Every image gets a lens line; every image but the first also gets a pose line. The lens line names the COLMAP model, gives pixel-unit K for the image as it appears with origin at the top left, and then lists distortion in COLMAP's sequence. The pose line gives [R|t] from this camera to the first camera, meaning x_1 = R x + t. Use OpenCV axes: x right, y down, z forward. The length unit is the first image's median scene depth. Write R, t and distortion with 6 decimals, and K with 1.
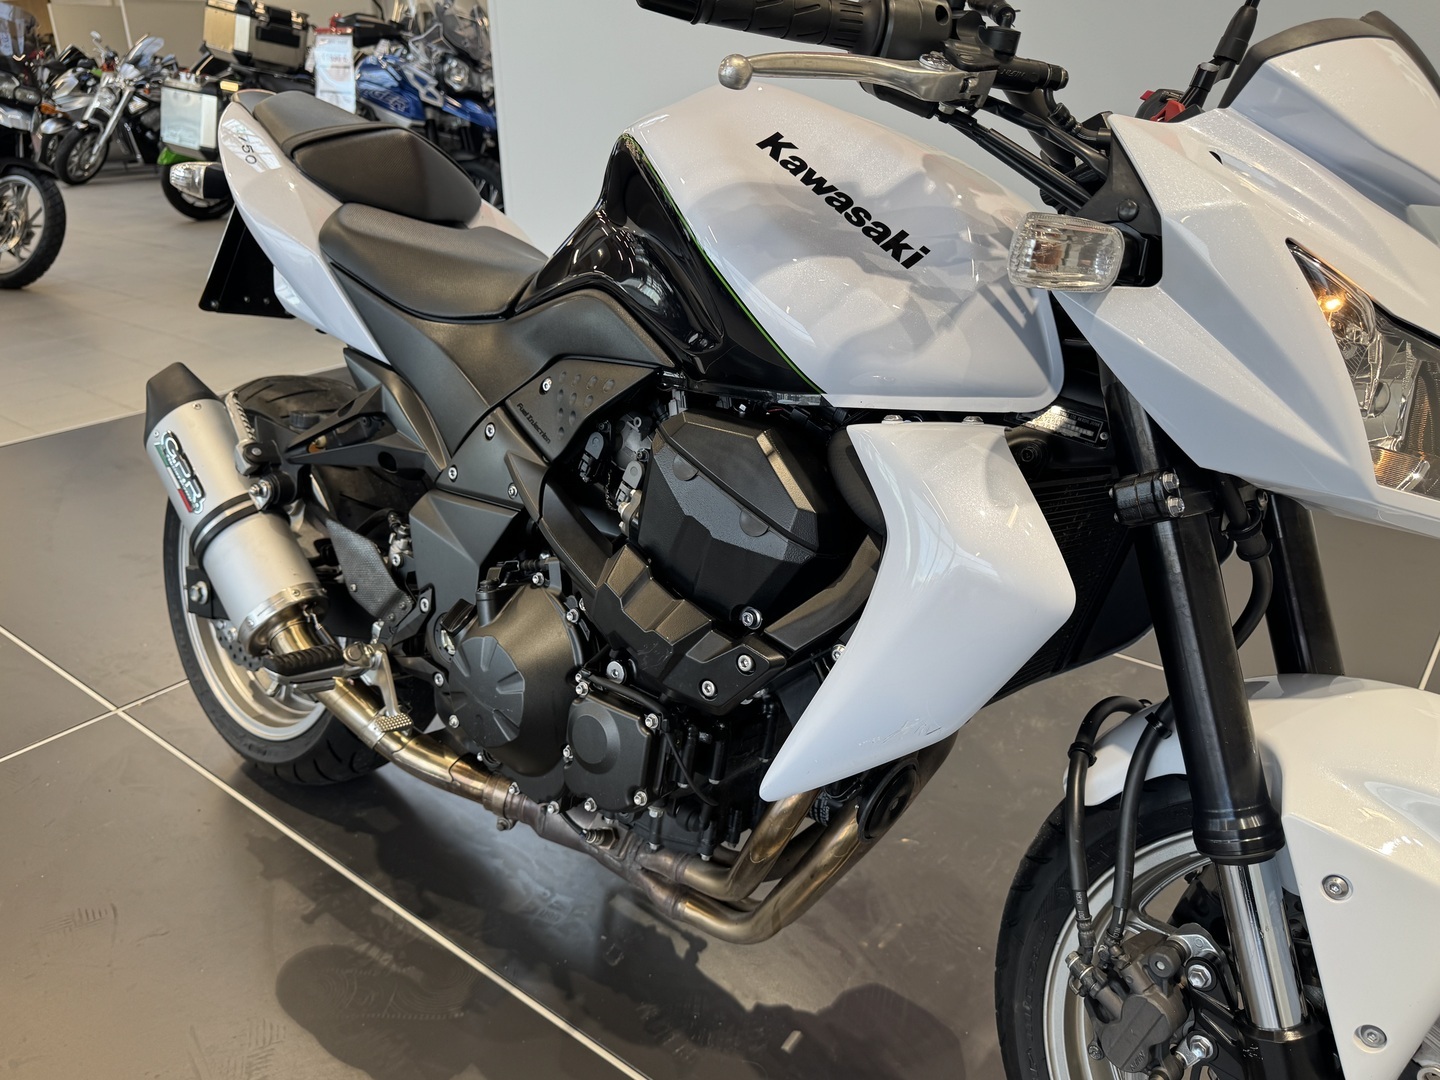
lens RADIAL K [[1088.2, 0, 725.6], [0, 1088.2, 532.3], [0, 0, 1]] dist [0.051202, -0.057590]
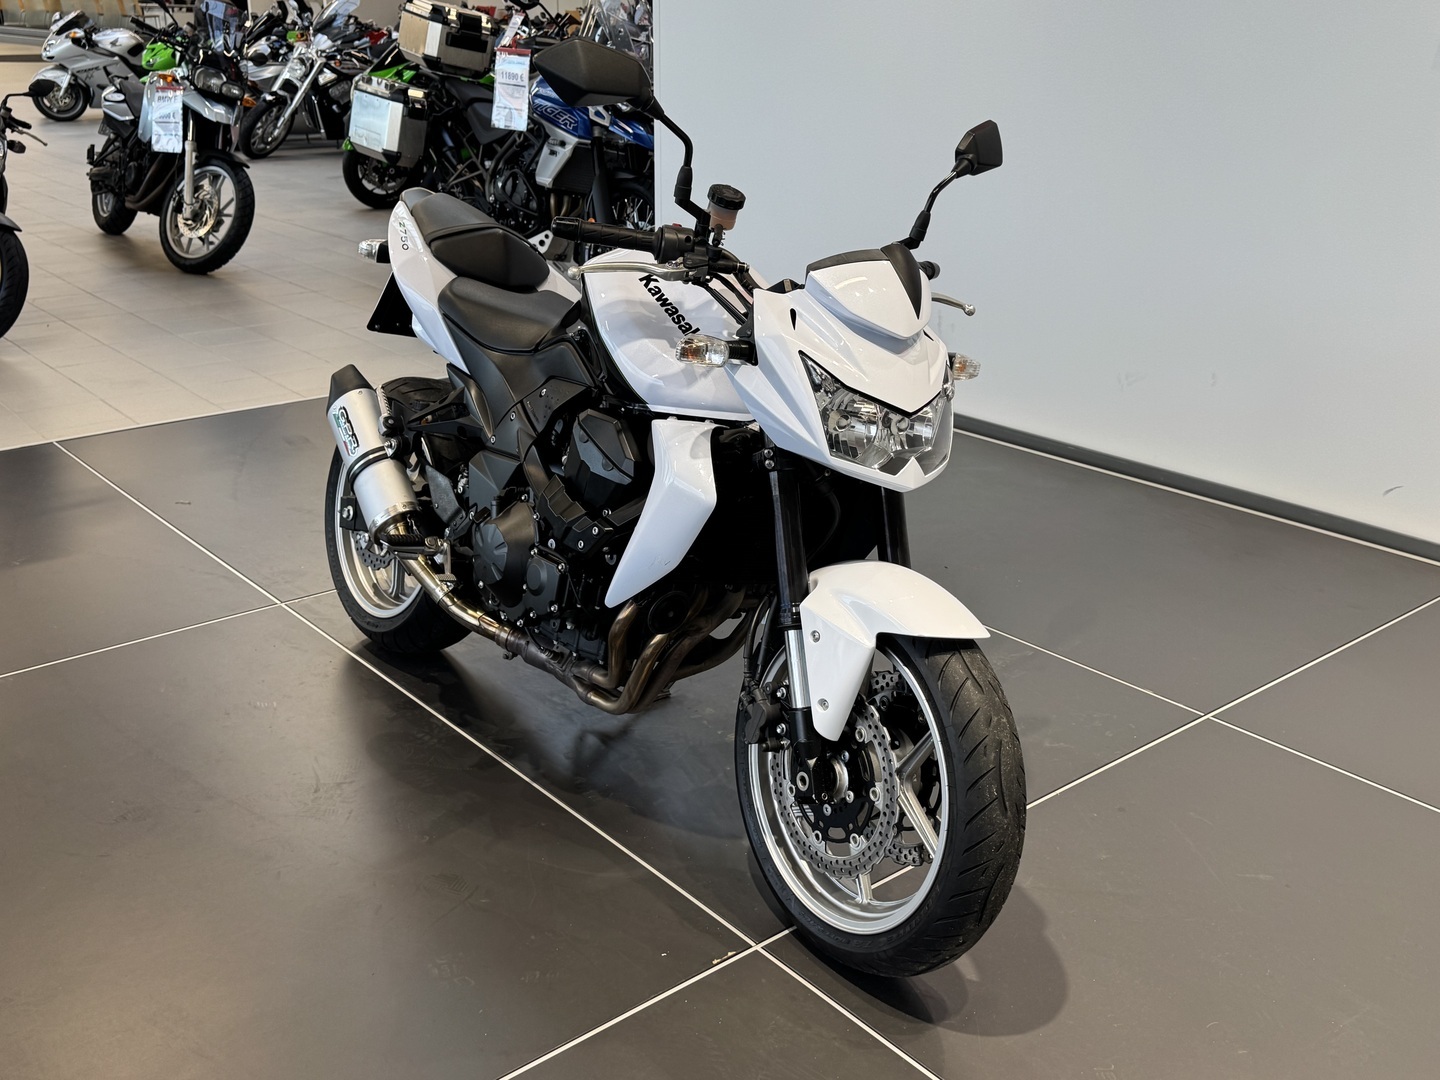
lens RADIAL K [[1430.6, 0, 720.0], [0, 1430.6, 540.0], [0, 0, 1]] dist [0.163433, -0.336214]
pose [[0.977896, 0.088841, -0.189277, 0.477772], [-0.097755, 0.994474, -0.038276, 0.136594], [0.184831, 0.055932, 0.981177, -1.016648]]
